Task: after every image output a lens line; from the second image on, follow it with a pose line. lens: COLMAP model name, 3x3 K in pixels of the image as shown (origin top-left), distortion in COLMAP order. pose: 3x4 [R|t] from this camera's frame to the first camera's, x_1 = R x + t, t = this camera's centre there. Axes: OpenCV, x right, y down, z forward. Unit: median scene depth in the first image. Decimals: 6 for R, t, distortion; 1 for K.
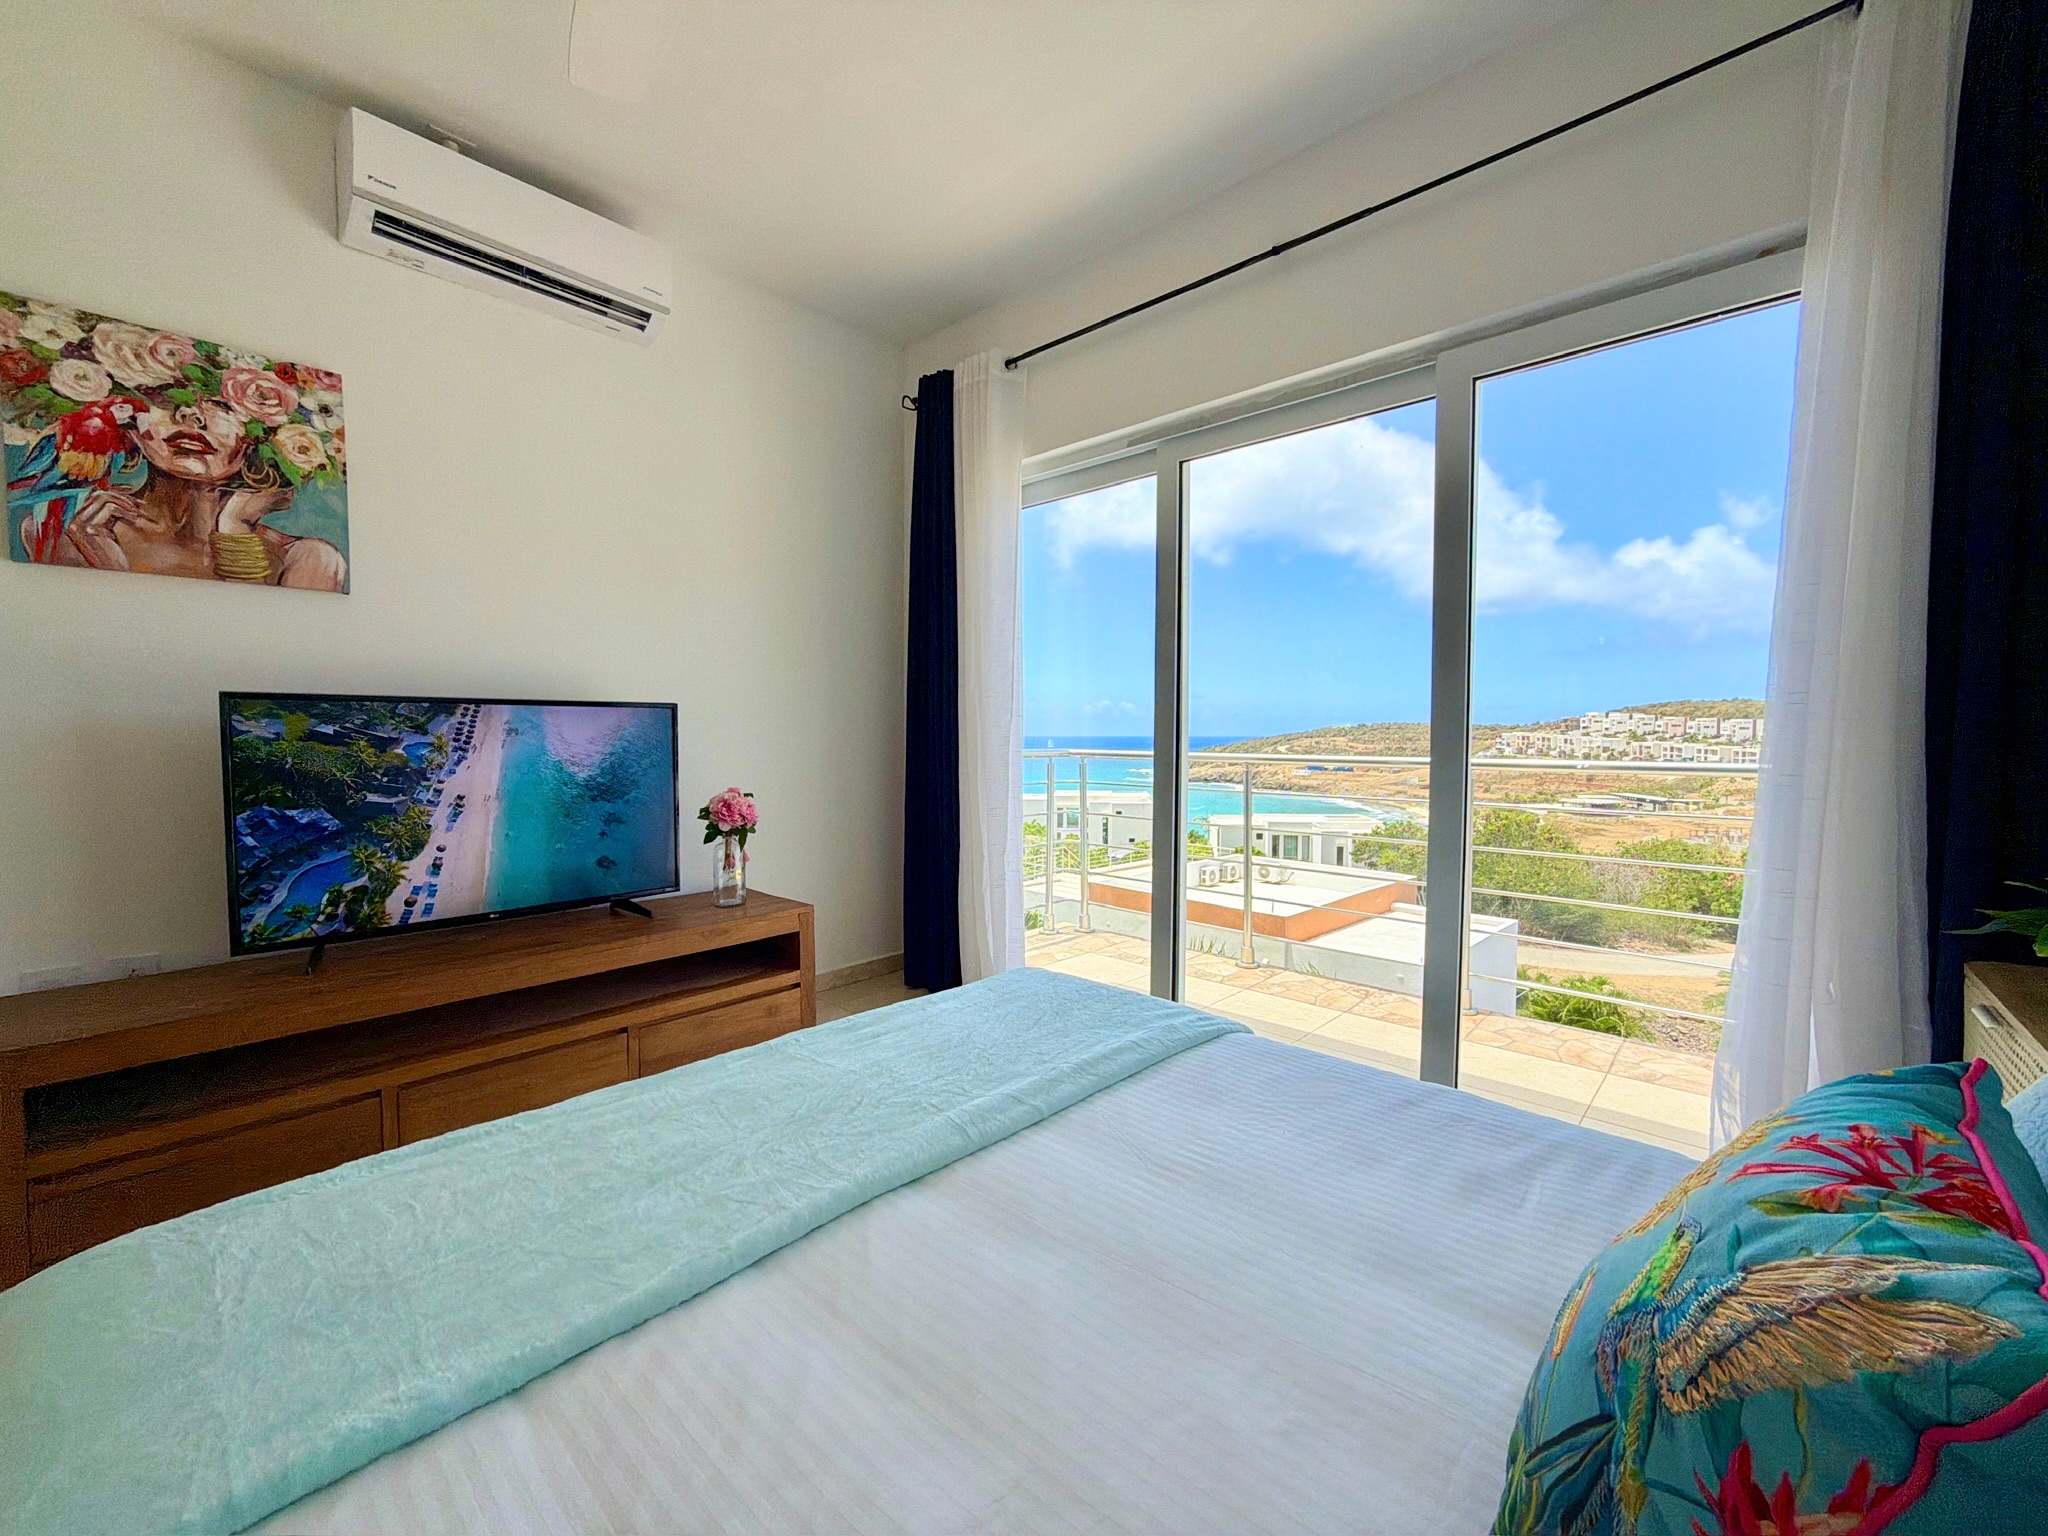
lens RADIAL K [[827.2, 0, 1024.0], [0, 827.2, 768.0], [0, 0, 1]] dist [-0.000331, 0.000322]
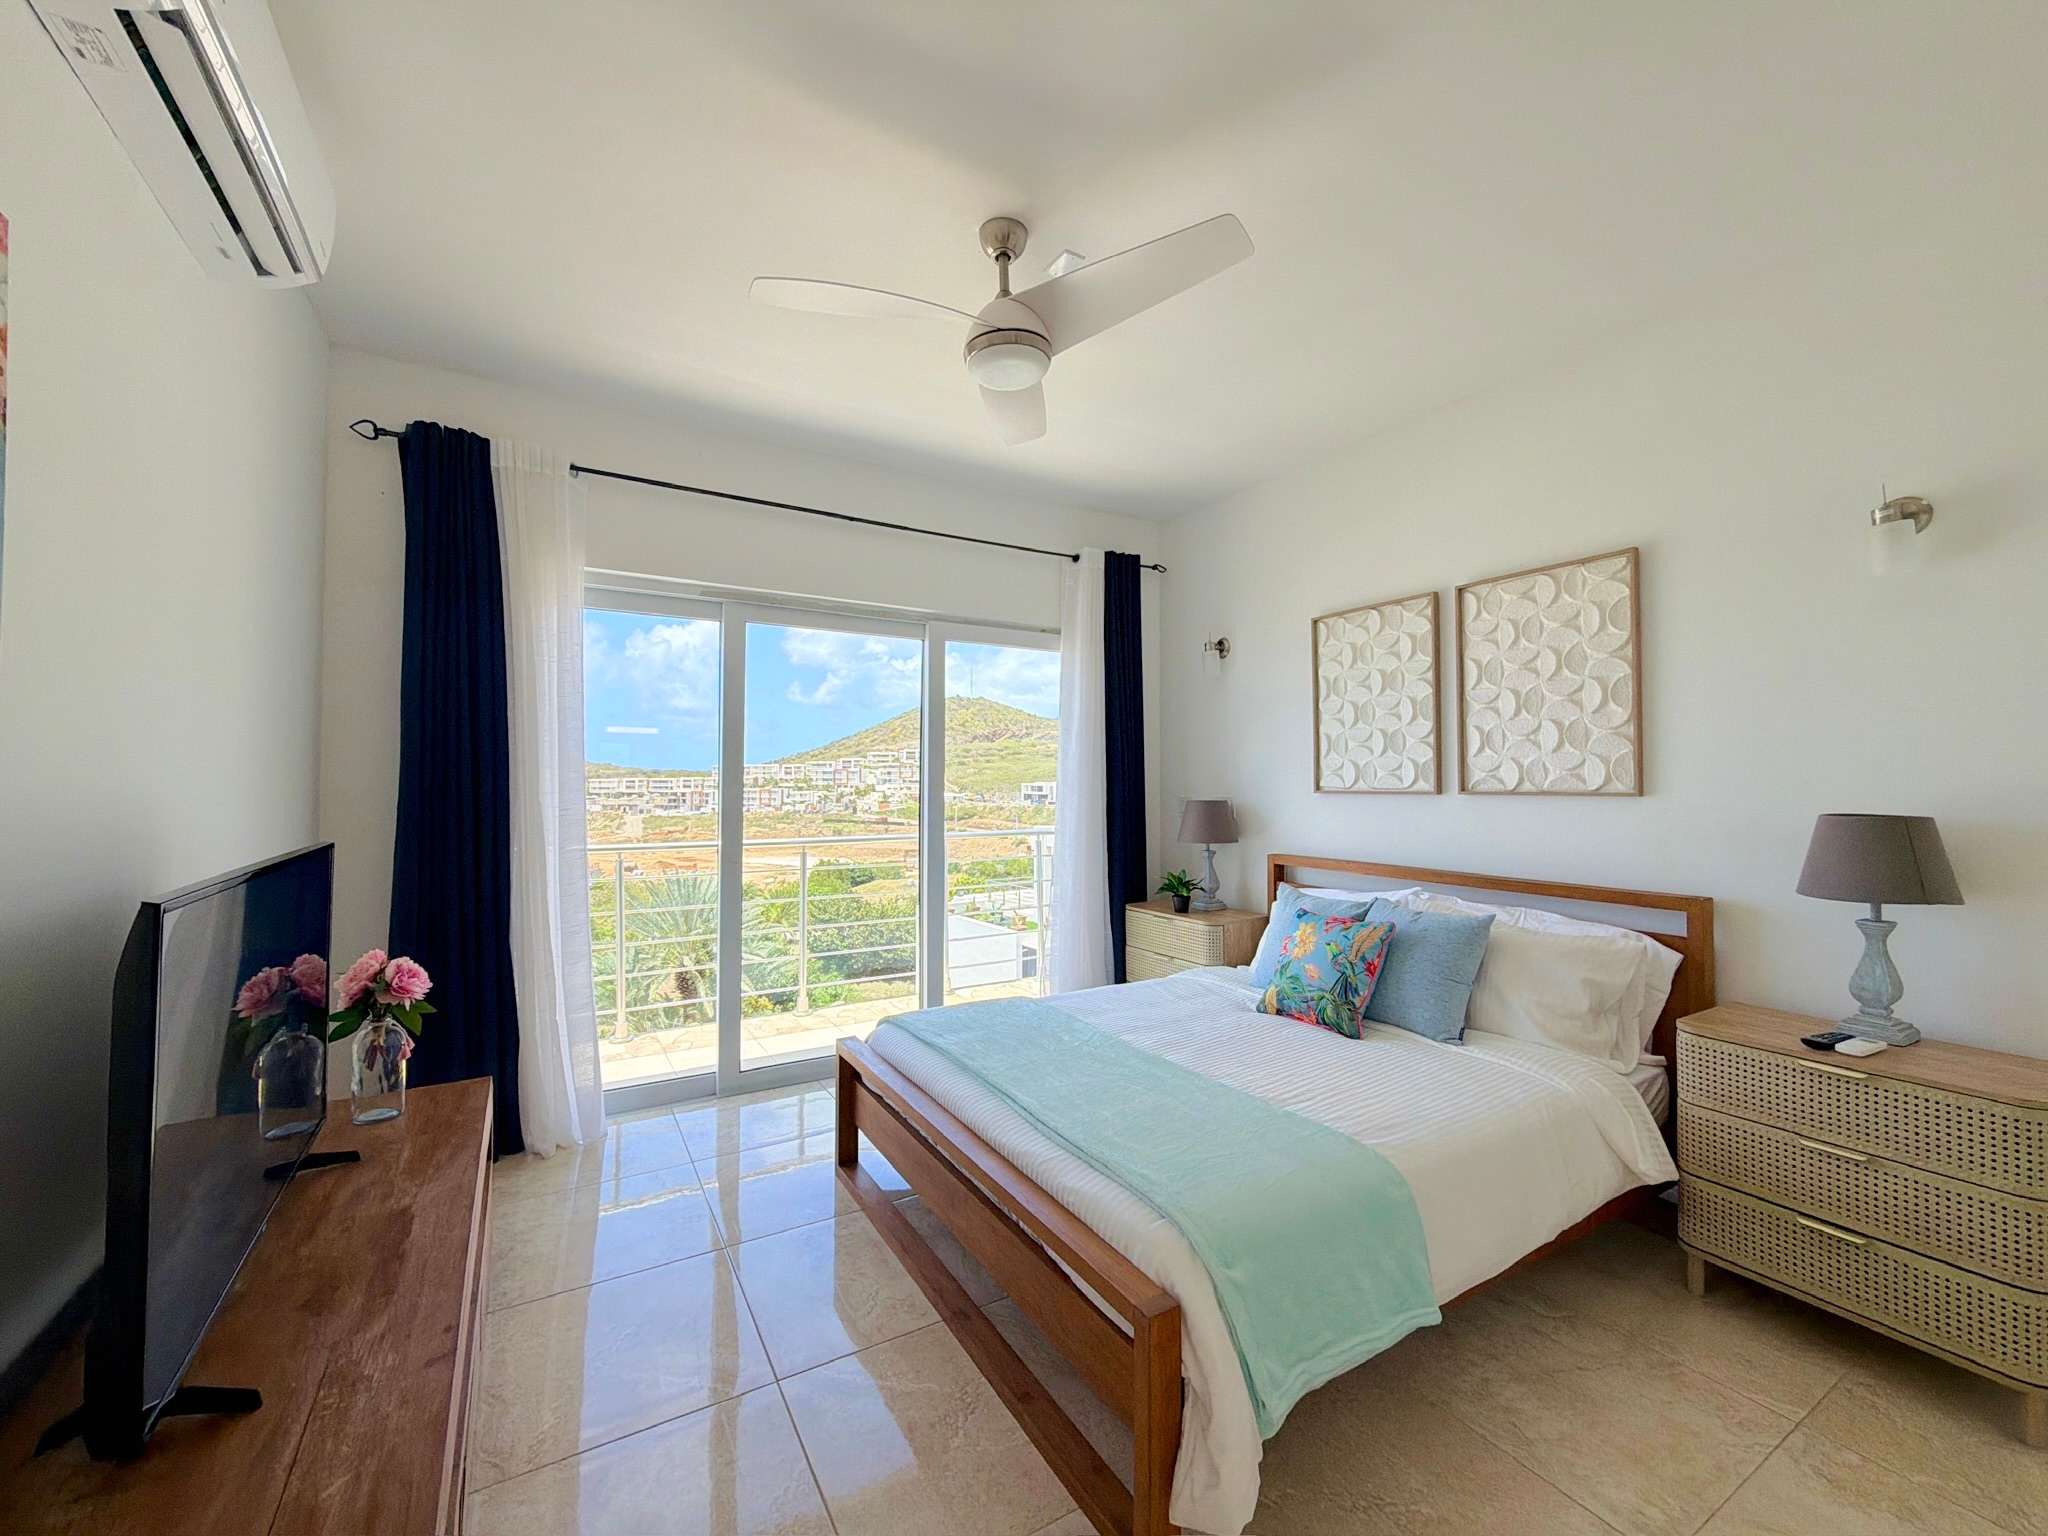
lens RADIAL K [[827.2, 0, 1024.0], [0, 827.2, 768.0], [0, 0, 1]] dist [-0.000331, 0.000322]
pose [[0.290343, 0.020990, 0.956692, -0.811842], [0.040384, 0.998600, -0.034166, -0.076779], [-0.956070, 0.048555, 0.289089, 0.213171]]
